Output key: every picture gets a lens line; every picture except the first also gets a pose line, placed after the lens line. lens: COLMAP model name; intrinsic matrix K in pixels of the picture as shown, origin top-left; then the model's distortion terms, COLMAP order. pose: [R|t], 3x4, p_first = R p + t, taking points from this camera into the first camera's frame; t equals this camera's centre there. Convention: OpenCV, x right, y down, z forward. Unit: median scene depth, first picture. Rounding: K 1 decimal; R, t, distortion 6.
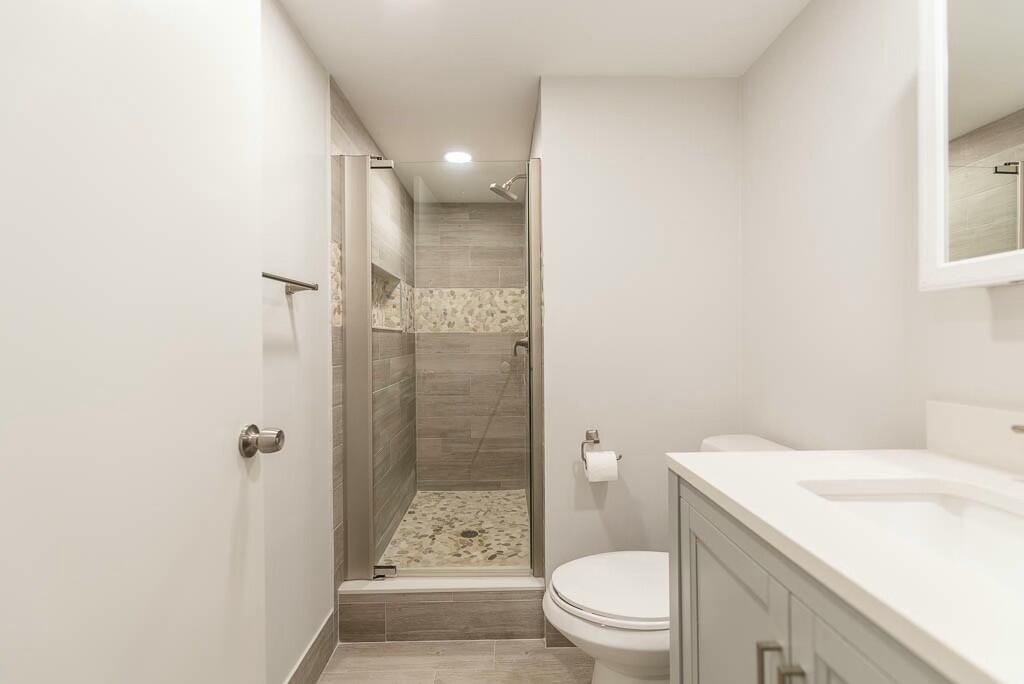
lens RADIAL K [[440.0, 0, 508.6], [0, 440.0, 340.5], [0, 0, 1]] dist [-0.000517, 0.001213]
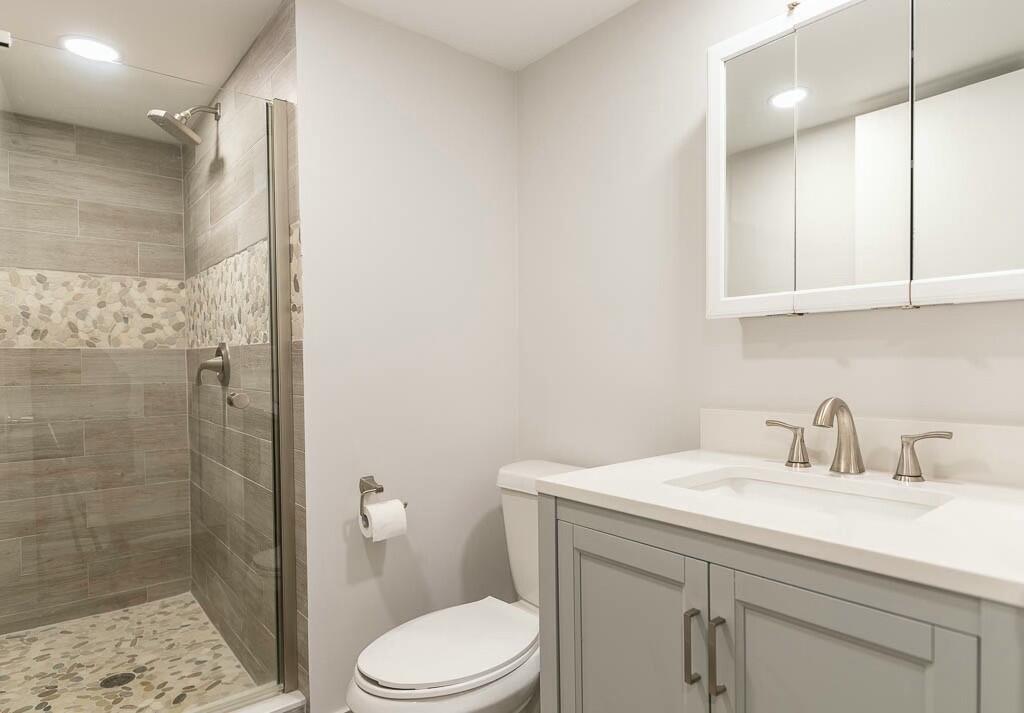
lens RADIAL K [[618.4, 0, 506.9], [0, 618.4, 377.8], [0, 0, 1]] dist [0.001235, -0.000040]
pose [[0.779055, -0.019267, 0.626659, -0.173148], [0.004126, 0.999664, 0.025606, 0.001783], [-0.626942, -0.017362, 0.778873, 0.002997]]
